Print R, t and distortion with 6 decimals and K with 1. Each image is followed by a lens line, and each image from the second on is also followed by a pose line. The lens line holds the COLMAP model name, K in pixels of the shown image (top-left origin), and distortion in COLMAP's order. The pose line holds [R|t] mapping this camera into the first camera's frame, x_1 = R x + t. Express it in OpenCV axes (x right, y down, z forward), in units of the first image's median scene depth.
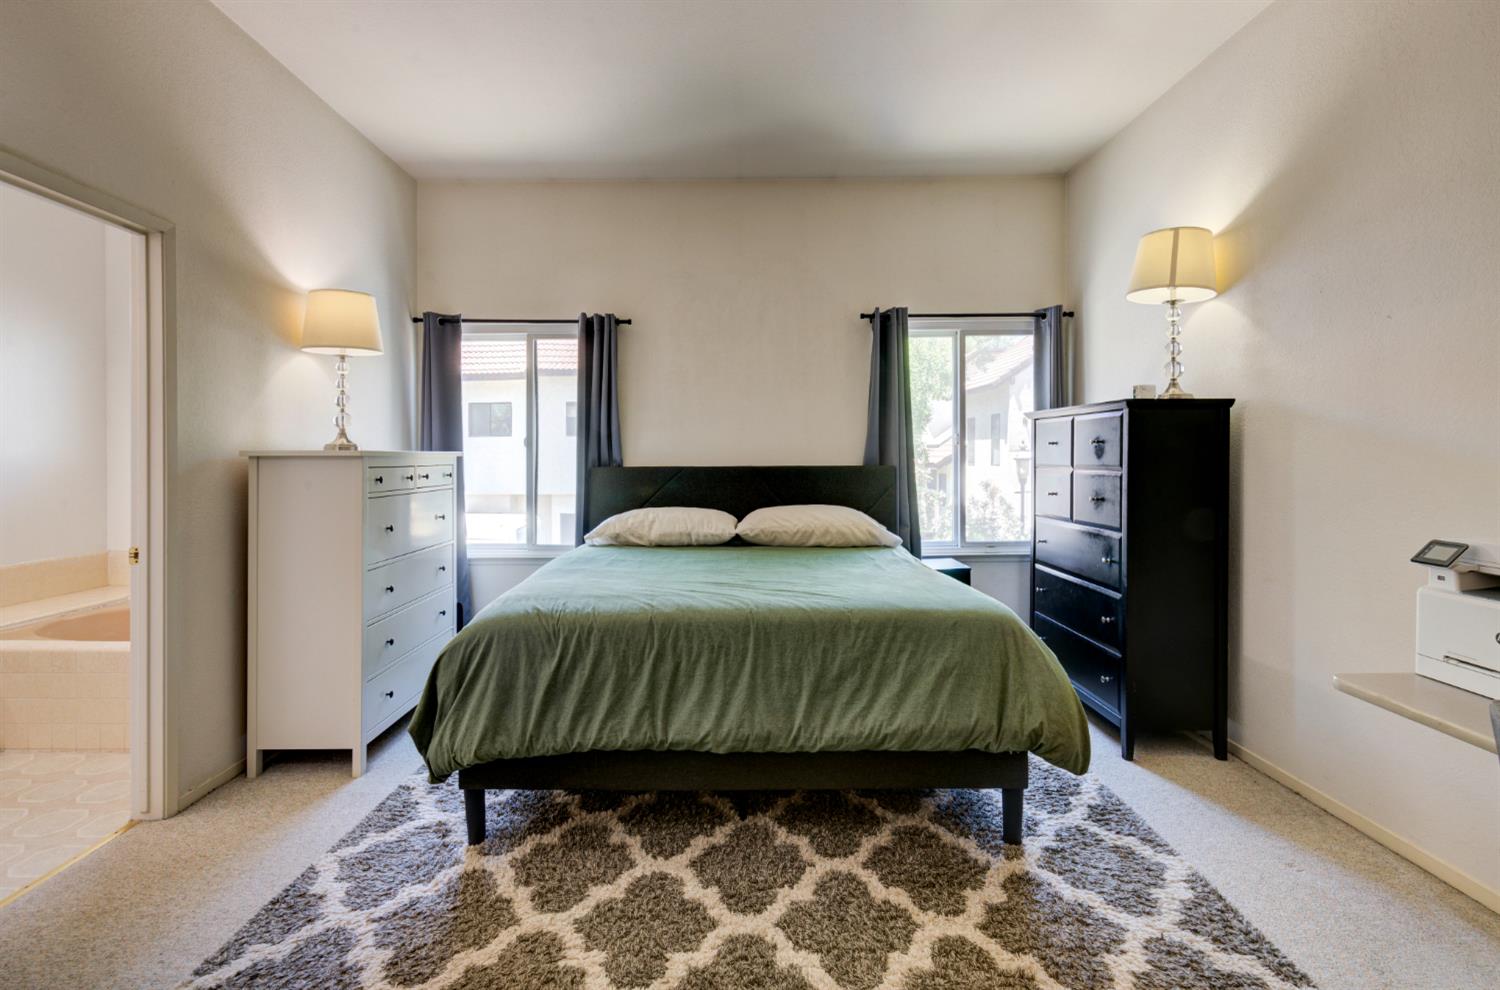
lens RADIAL K [[677.1, 0, 715.1], [0, 677.1, 468.0], [0, 0, 1]] dist [0.001928, 0.001544]
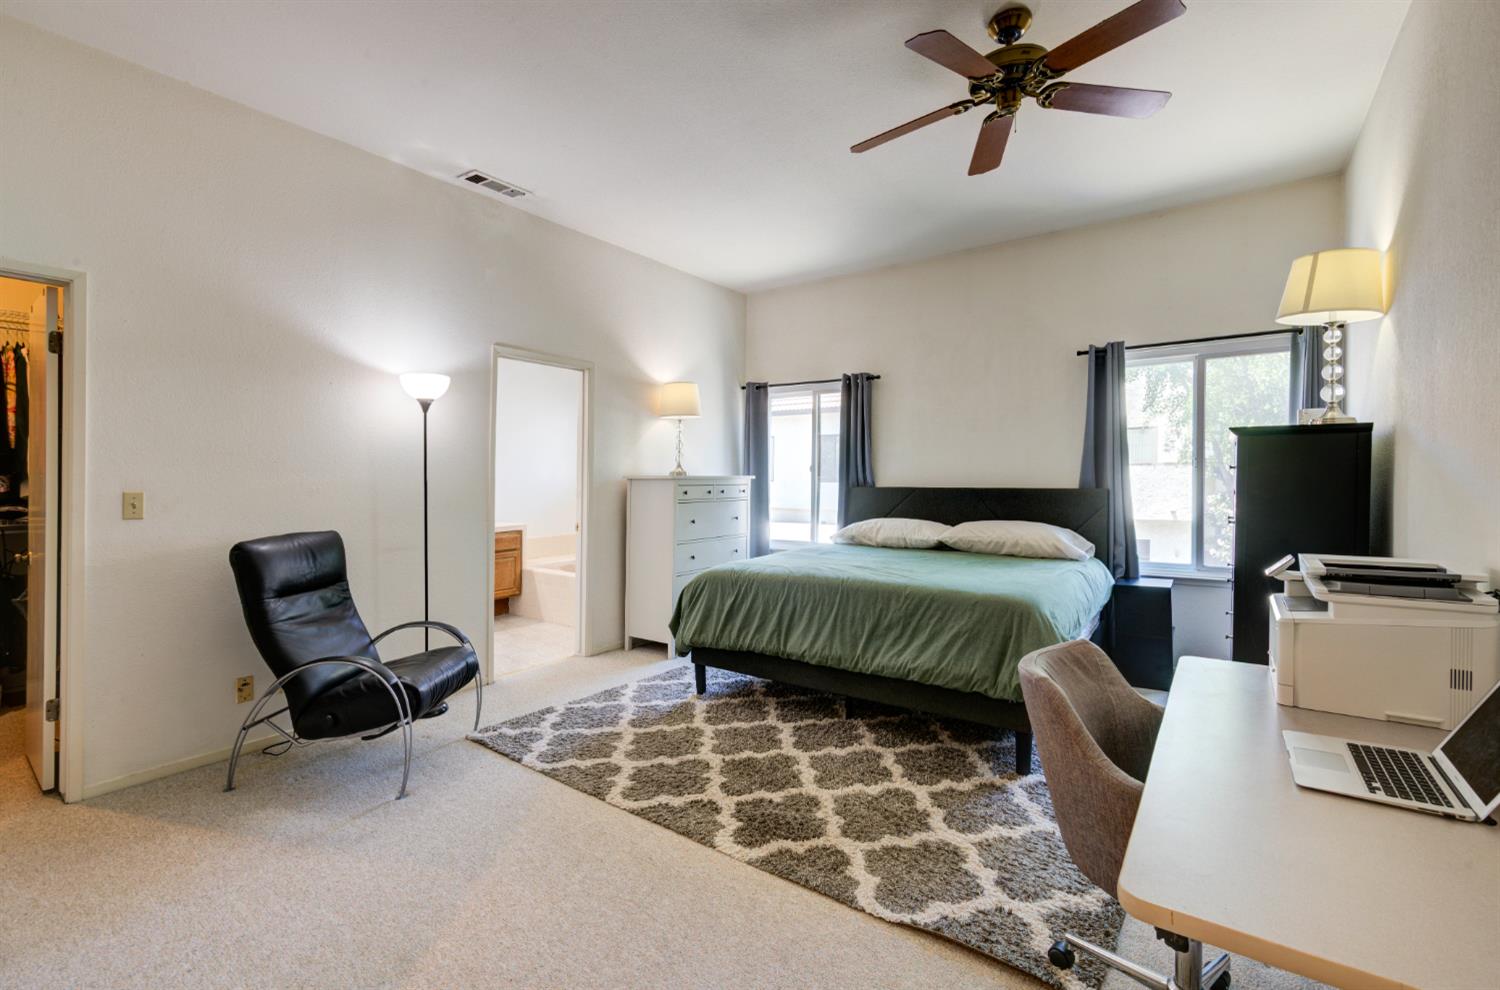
lens RADIAL K [[677.1, 0, 753.4], [0, 677.1, 486.5], [0, 0, 1]] dist [0.001928, 0.001544]
pose [[0.821352, 0.010147, -0.570332, 0.751548], [-0.011389, 0.999934, 0.001389, -0.003234], [0.570308, 0.005355, 0.821413, -0.383059]]
